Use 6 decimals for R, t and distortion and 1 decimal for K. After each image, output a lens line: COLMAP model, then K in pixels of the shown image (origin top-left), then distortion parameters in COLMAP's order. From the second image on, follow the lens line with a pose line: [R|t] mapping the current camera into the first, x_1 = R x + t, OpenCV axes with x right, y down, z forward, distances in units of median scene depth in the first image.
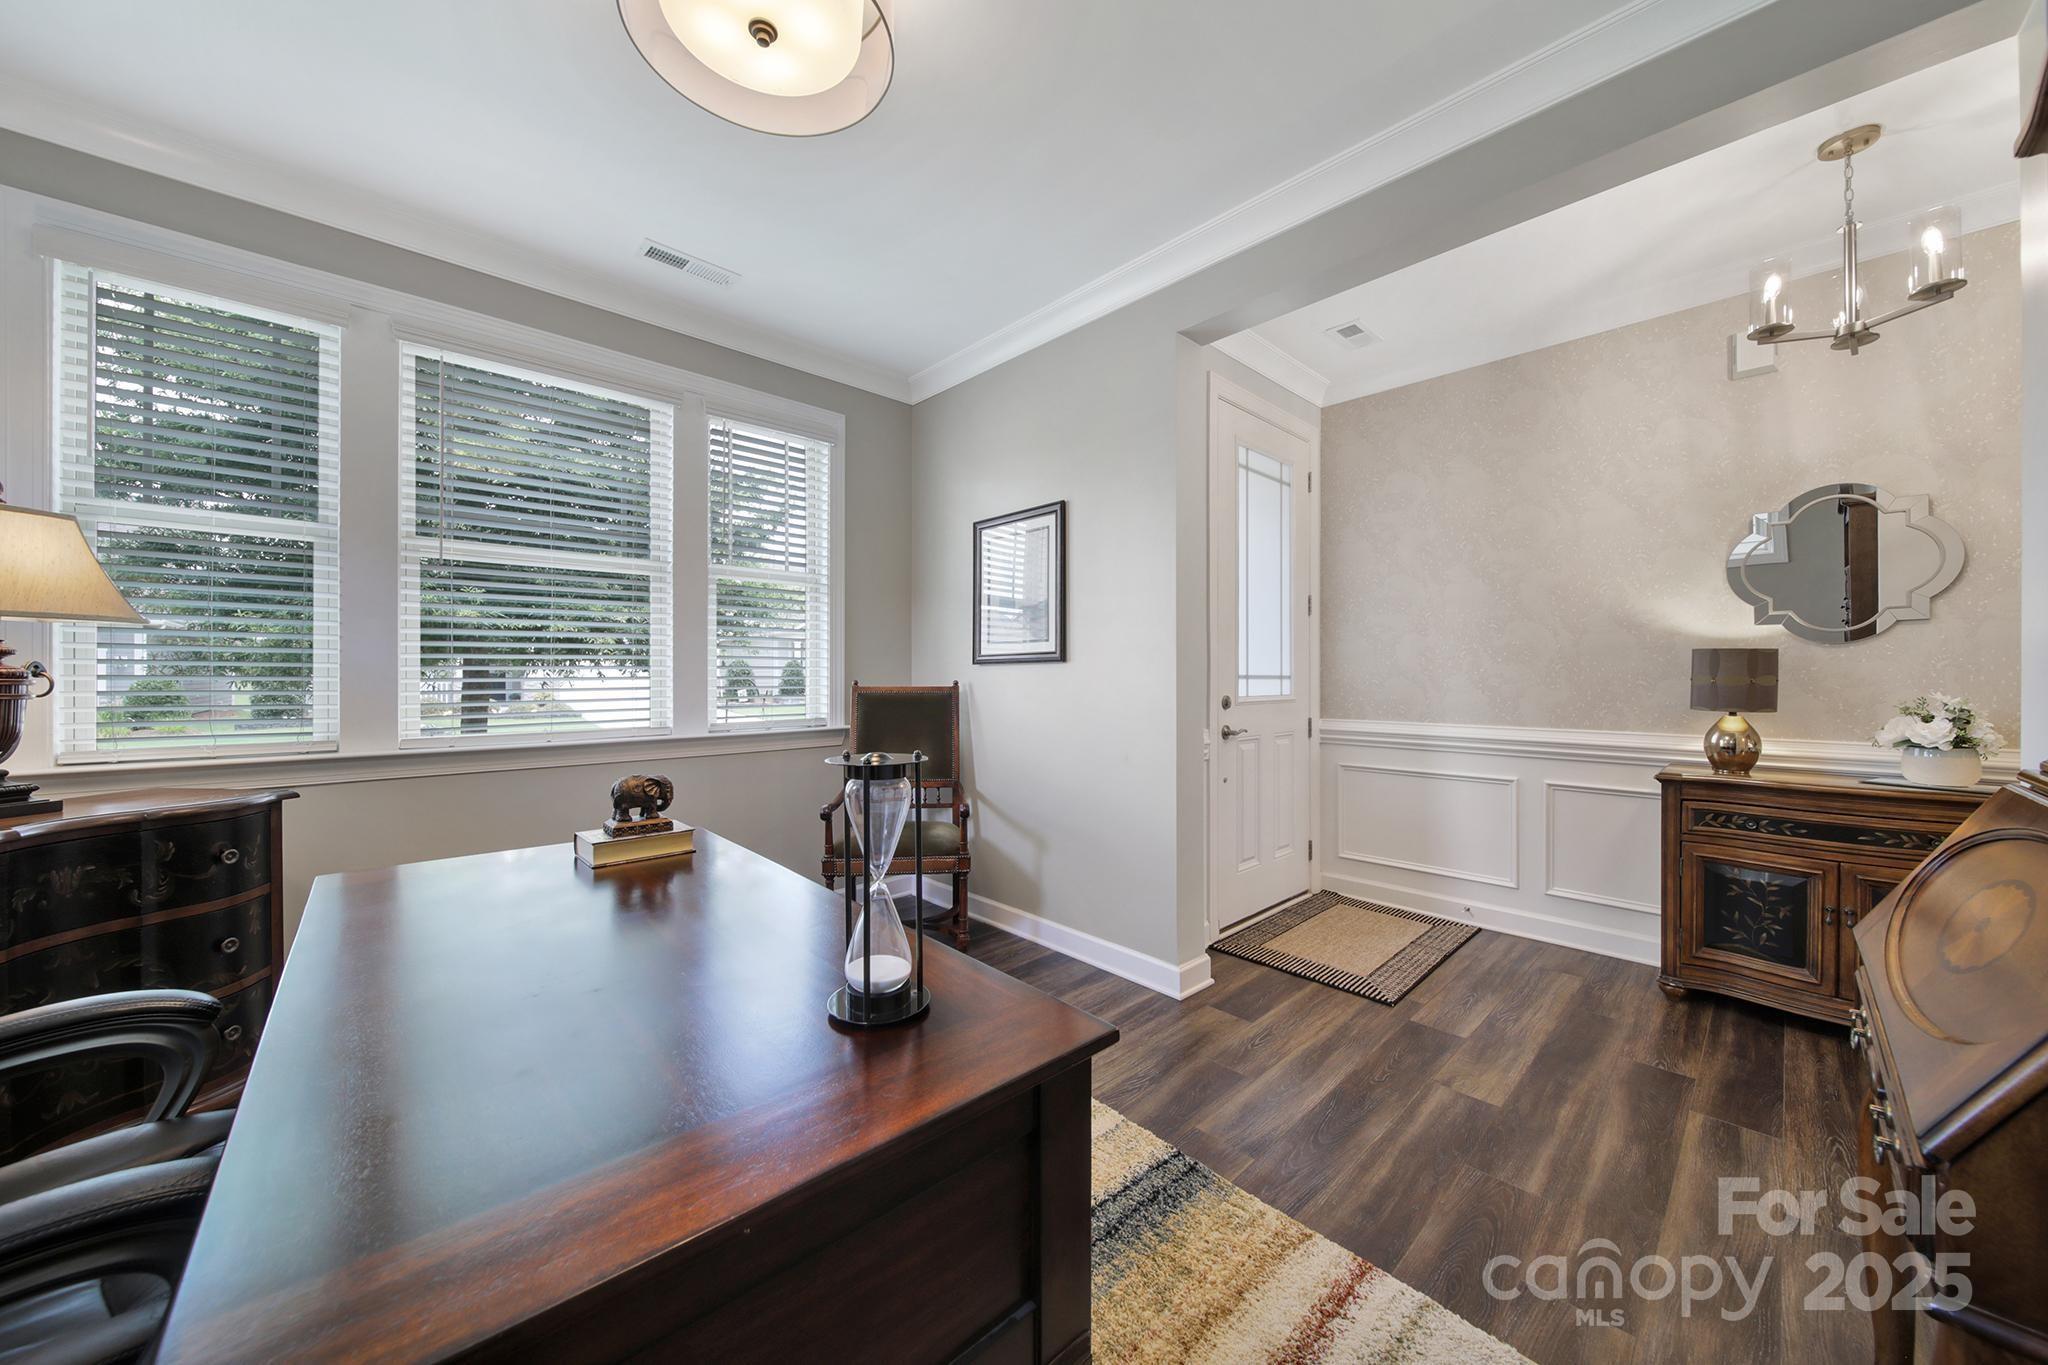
lens RADIAL K [[717.7, 0, 1019.0], [0, 717.7, 674.1], [0, 0, 1]] dist [-0.001990, -0.000131]
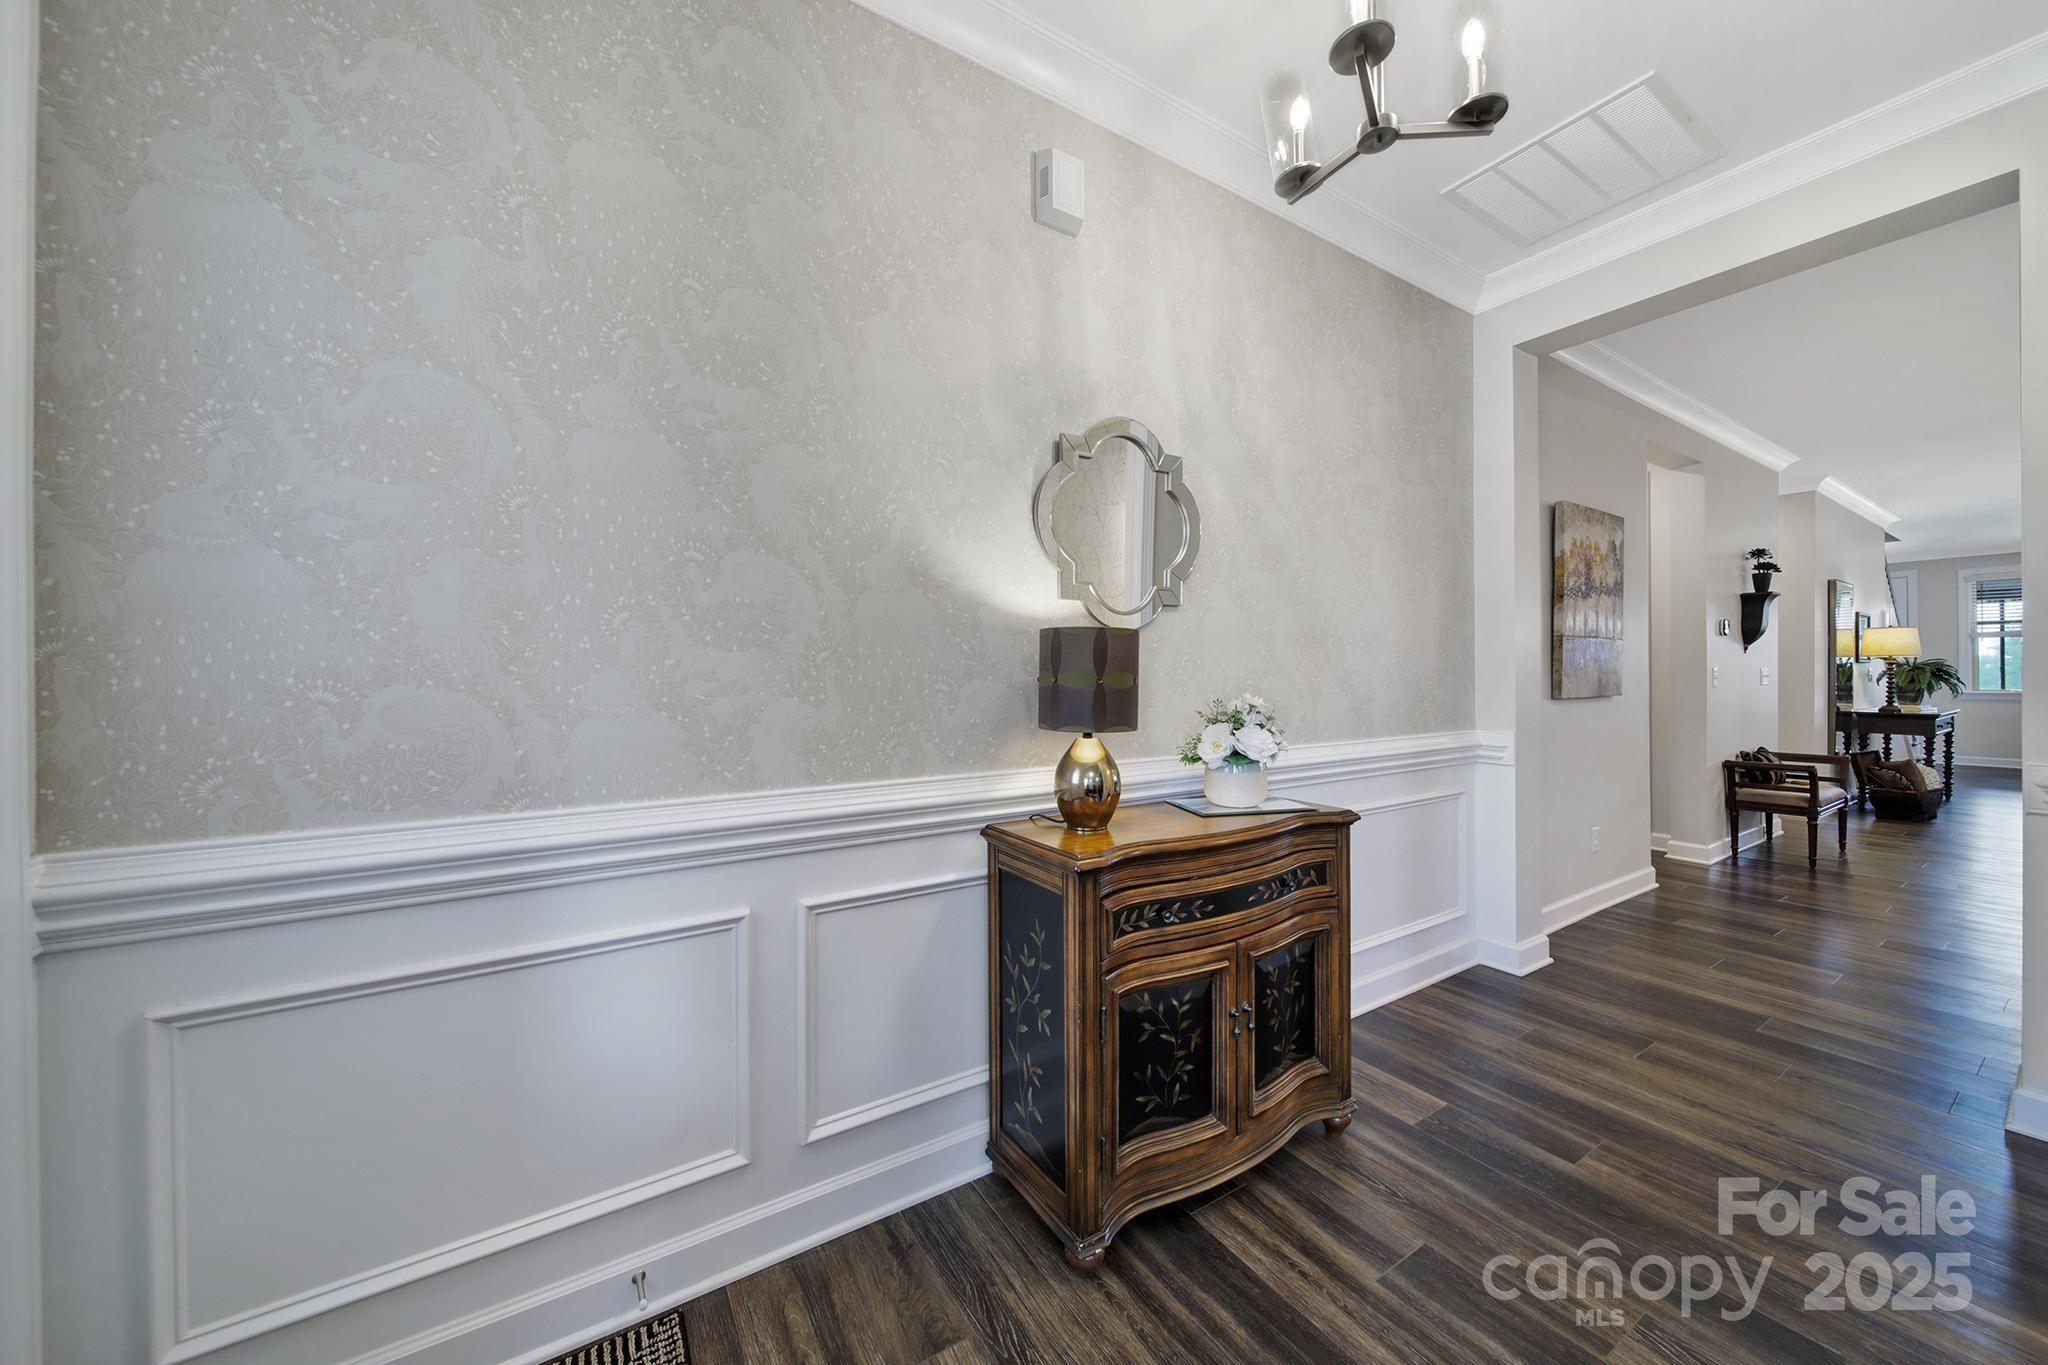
lens RADIAL K [[717.7, 0, 1019.0], [0, 717.7, 674.1], [0, 0, 1]] dist [-0.001990, -0.000131]
pose [[0.192276, -0.000010, 0.981341, 0.374099], [0.003935, 0.999992, -0.000761, 0.003530], [-0.981333, 0.004008, 0.192274, 0.947134]]
